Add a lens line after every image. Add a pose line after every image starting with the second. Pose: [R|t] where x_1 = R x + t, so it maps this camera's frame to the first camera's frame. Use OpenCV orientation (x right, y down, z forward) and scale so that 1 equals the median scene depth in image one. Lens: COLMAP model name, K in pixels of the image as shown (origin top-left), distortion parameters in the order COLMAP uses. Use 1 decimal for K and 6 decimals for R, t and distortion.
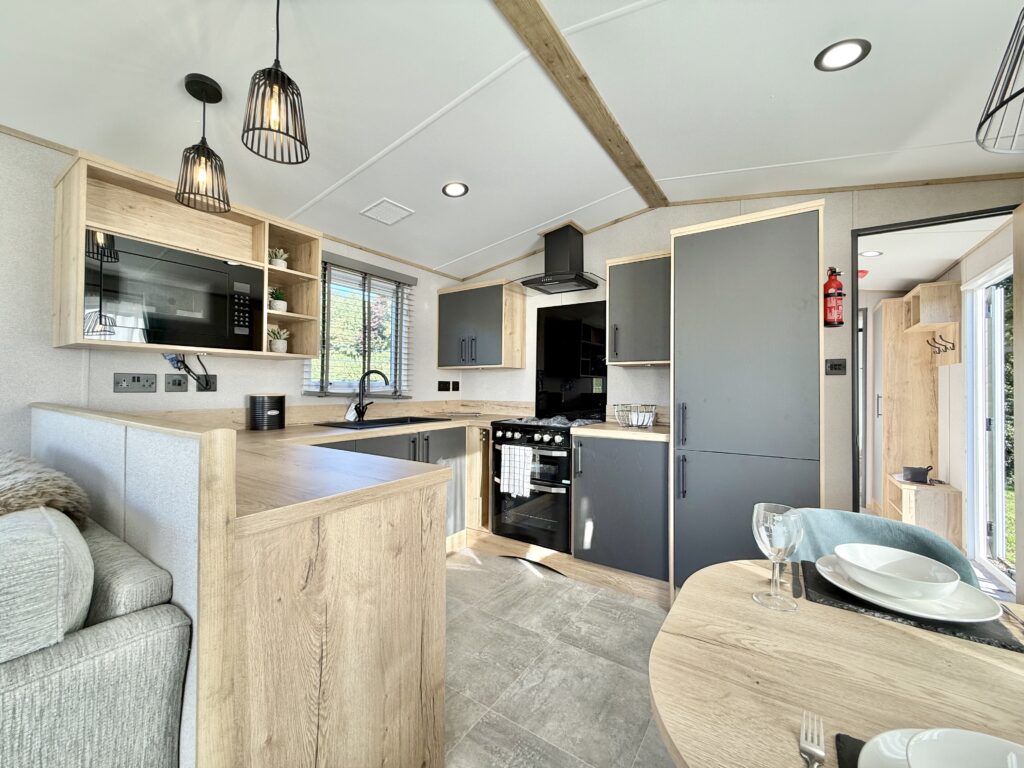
lens RADIAL K [[409.6, 0, 512.0], [0, 409.6, 384.0], [0, 0, 1]] dist [0.000776, 0.000011]
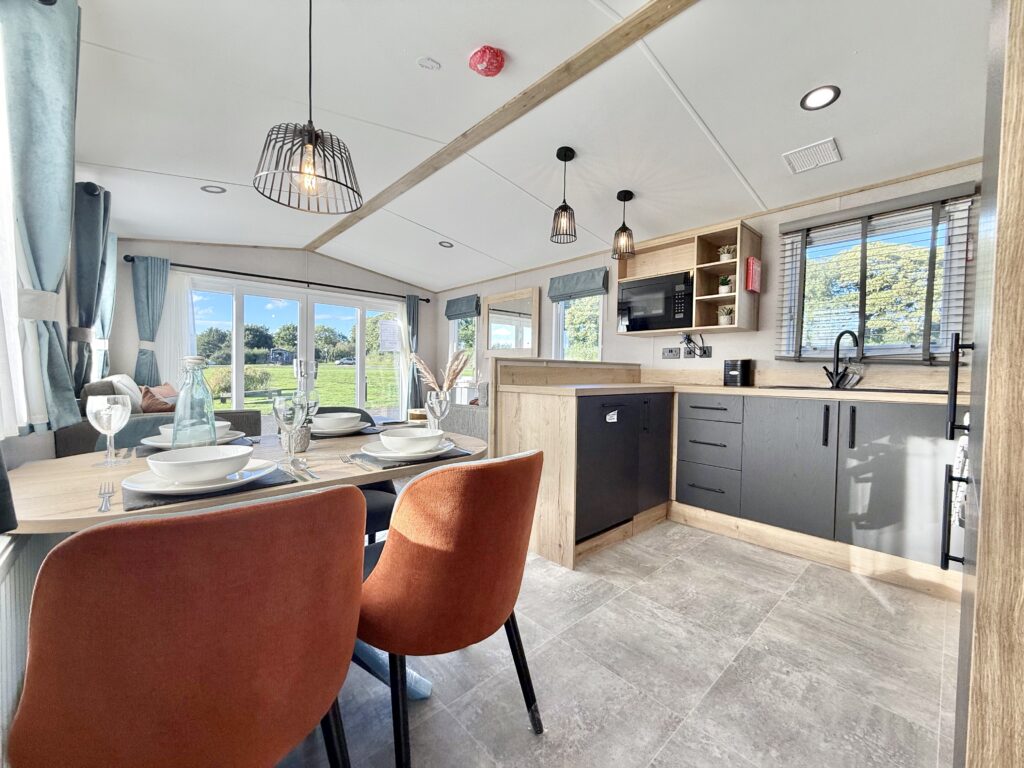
lens RADIAL K [[409.6, 0, 512.0], [0, 409.6, 384.0], [0, 0, 1]] dist [0.000776, 0.000011]
pose [[-0.231677, 0.021560, -0.972554, 0.713326], [-0.008906, 0.999665, 0.024283, 0.068613], [0.972752, 0.014288, -0.231408, 0.531273]]
